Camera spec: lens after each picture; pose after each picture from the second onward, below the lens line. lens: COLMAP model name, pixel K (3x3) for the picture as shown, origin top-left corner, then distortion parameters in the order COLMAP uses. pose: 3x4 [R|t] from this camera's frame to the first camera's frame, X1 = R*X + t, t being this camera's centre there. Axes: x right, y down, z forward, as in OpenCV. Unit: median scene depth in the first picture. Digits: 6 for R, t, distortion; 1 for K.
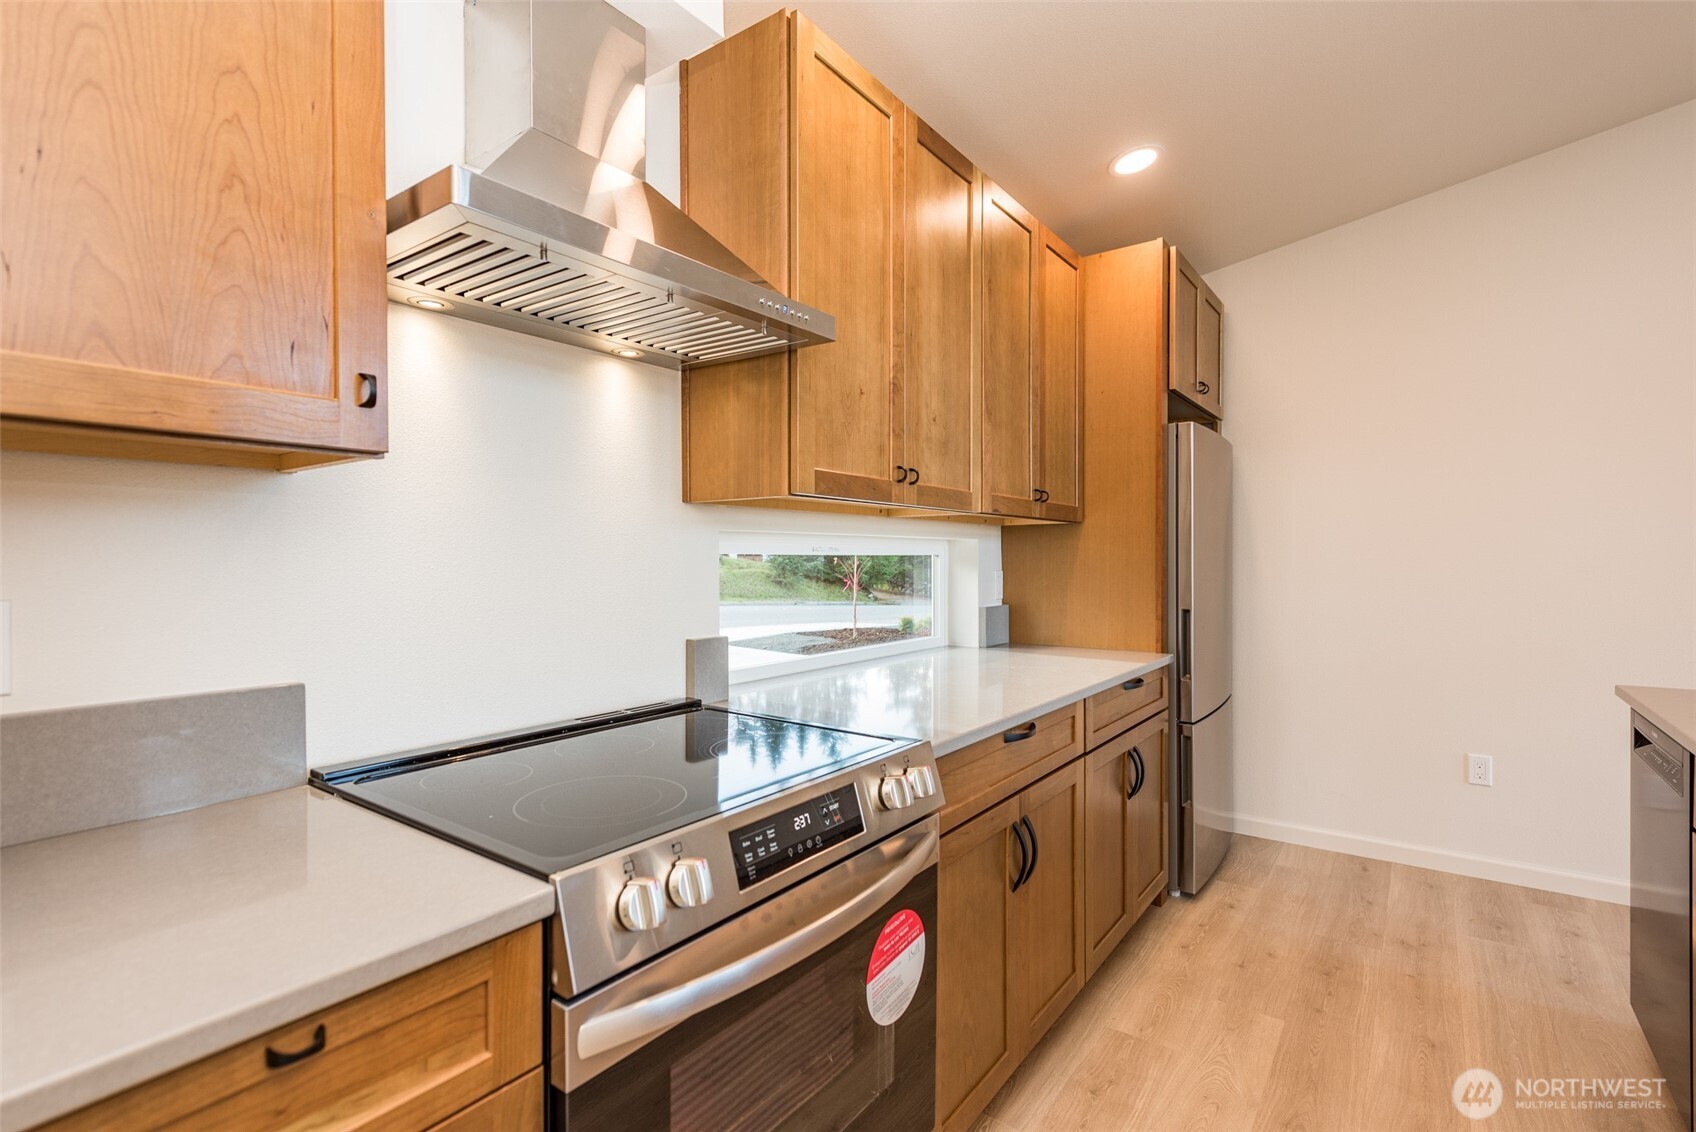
lens RADIAL K [[794.5, 0, 840.2], [0, 794.5, 560.2], [0, 0, 1]] dist [0.000931, -0.000748]
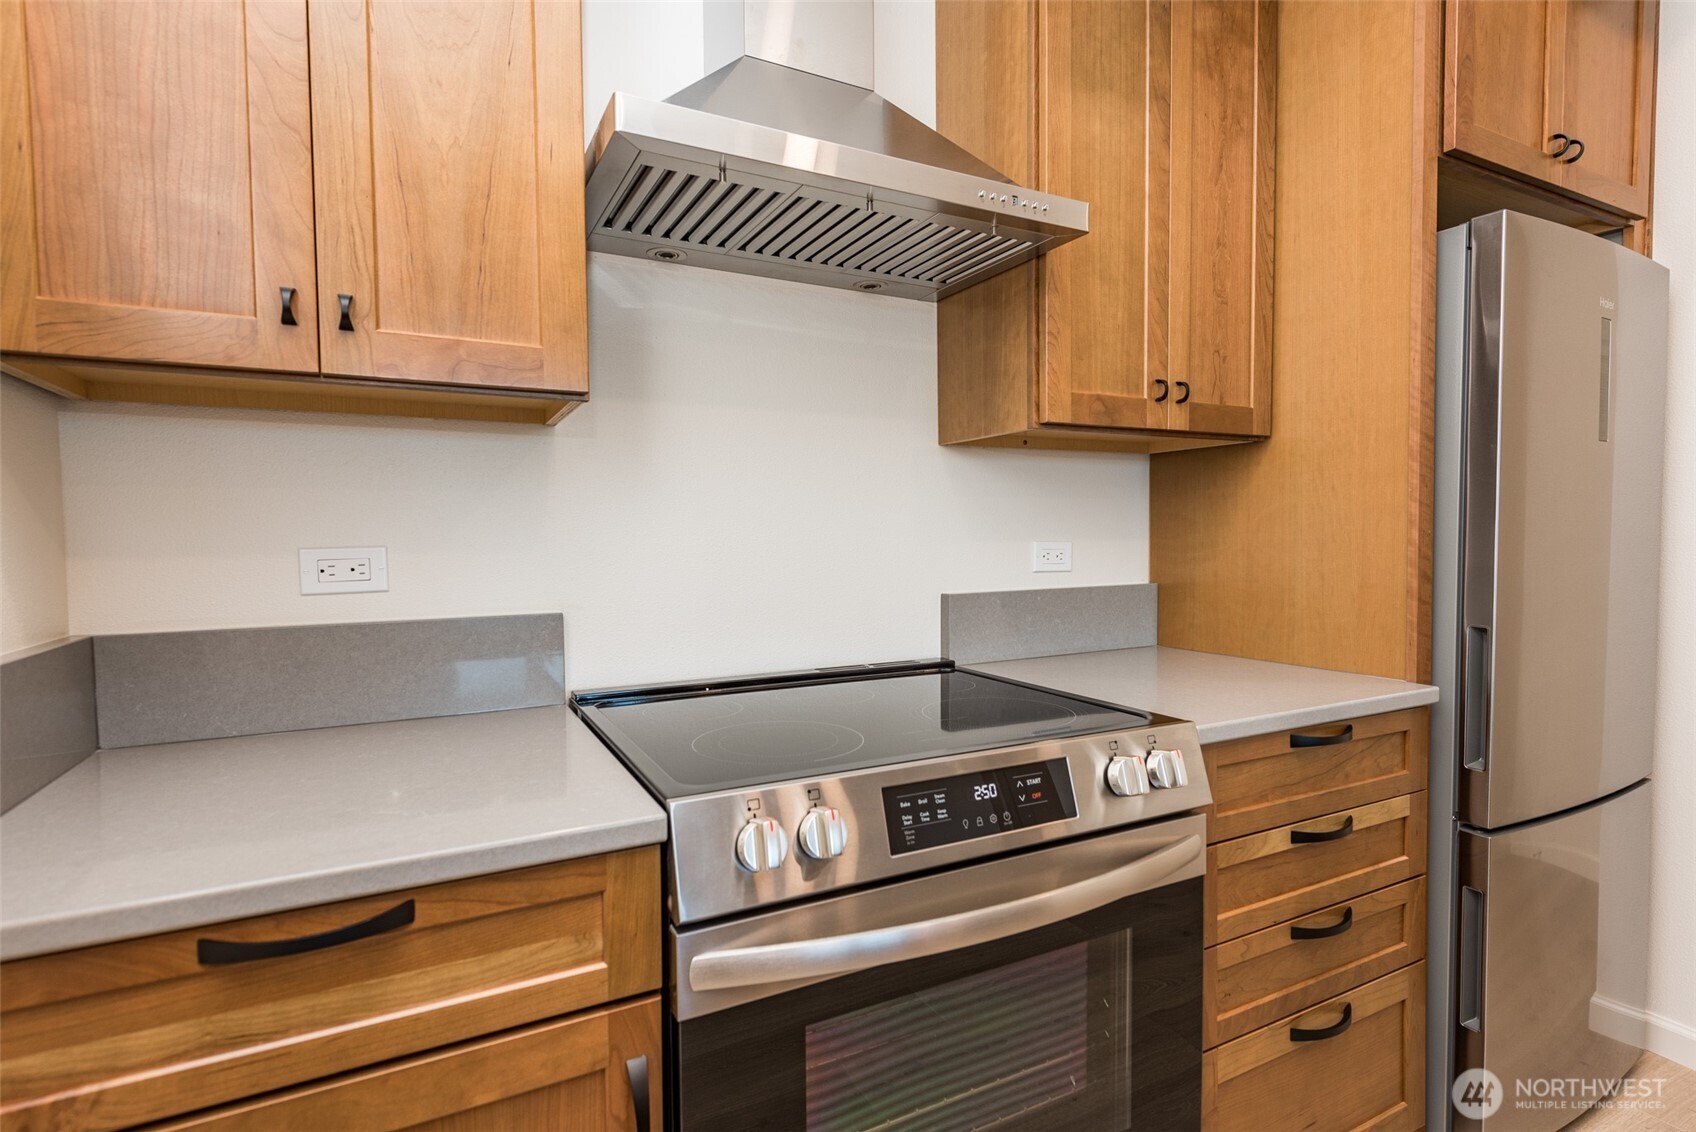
lens RADIAL K [[858.0, 0, 880.1], [0, 858.0, 569.0], [0, 0, 1]] dist [0.019709, -0.002259]
pose [[0.911568, 0.018456, -0.410734, 0.224231], [-0.002779, 0.999246, 0.038732, 0.049888], [0.411139, -0.034165, 0.910932, 0.107631]]
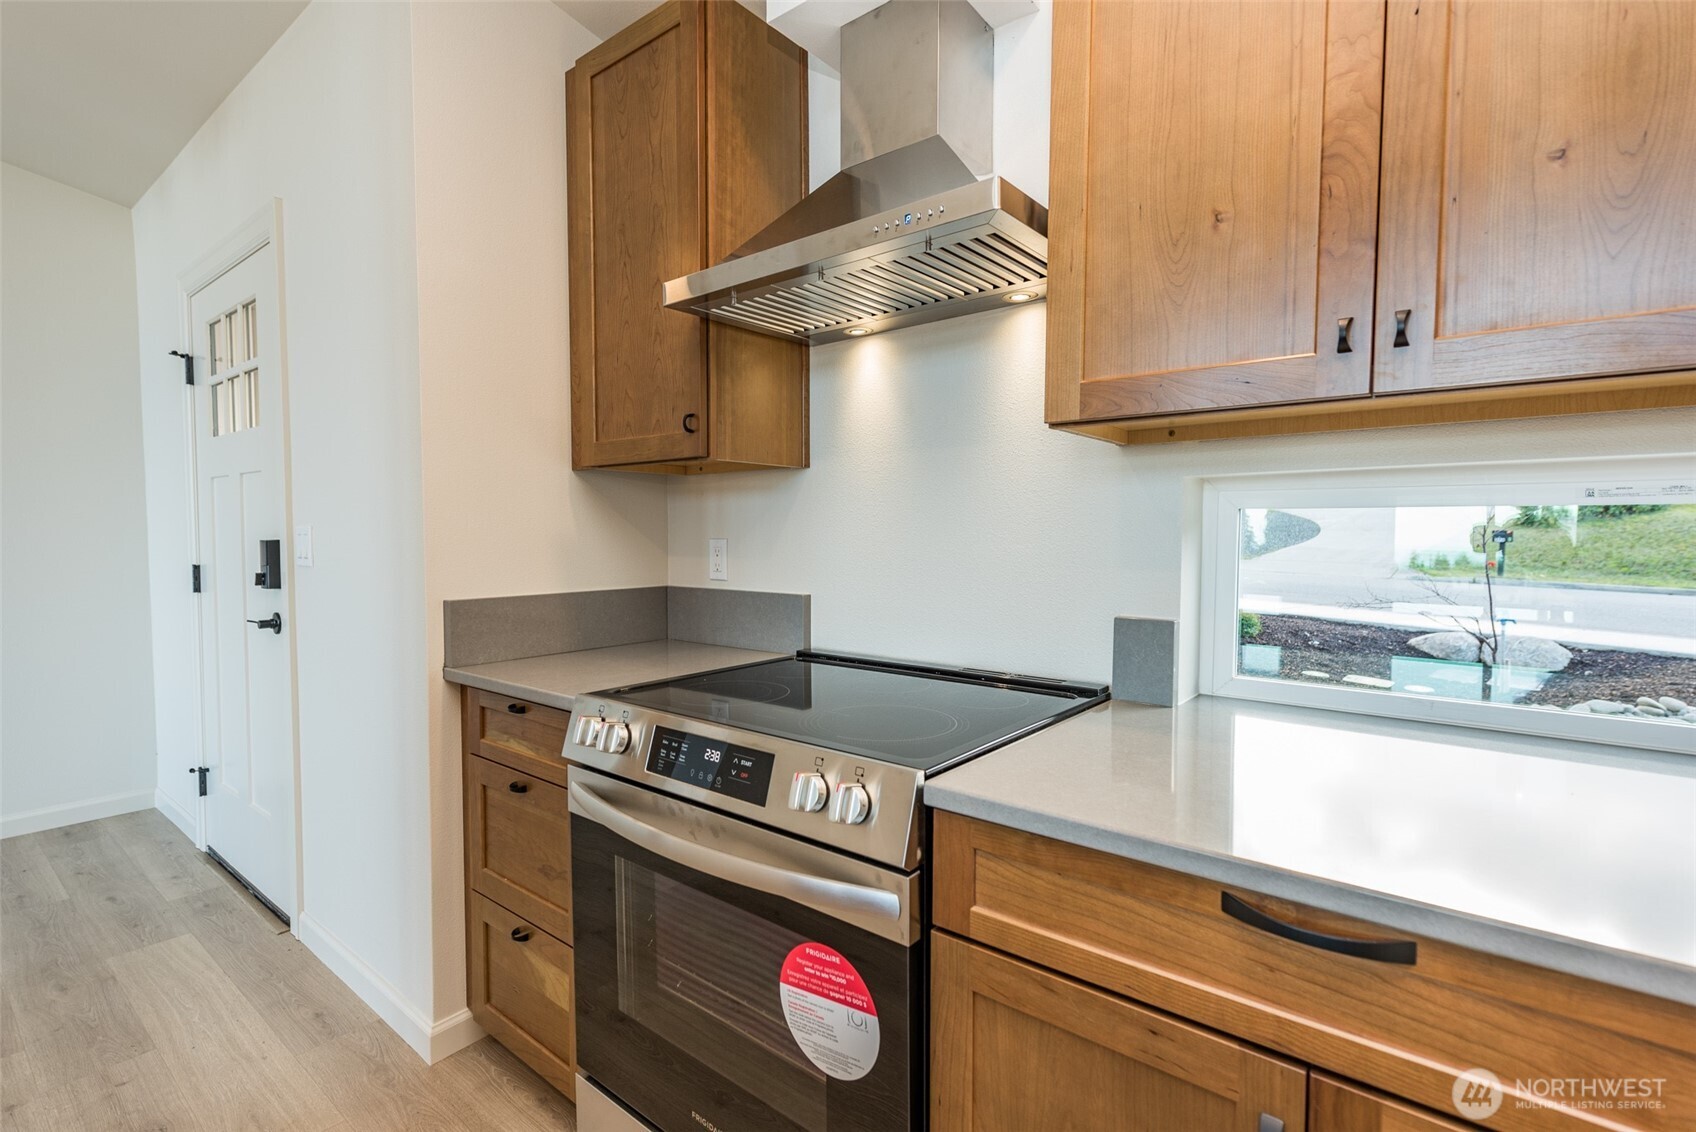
lens RADIAL K [[794.5, 0, 847.0], [0, 794.5, 568.9], [0, 0, 1]] dist [0.000931, -0.000748]
pose [[-0.040586, 0.045952, -0.998119, 0.997451], [-0.011956, 0.998848, 0.046472, 0.022609], [0.999105, 0.013820, -0.039990, 1.206184]]
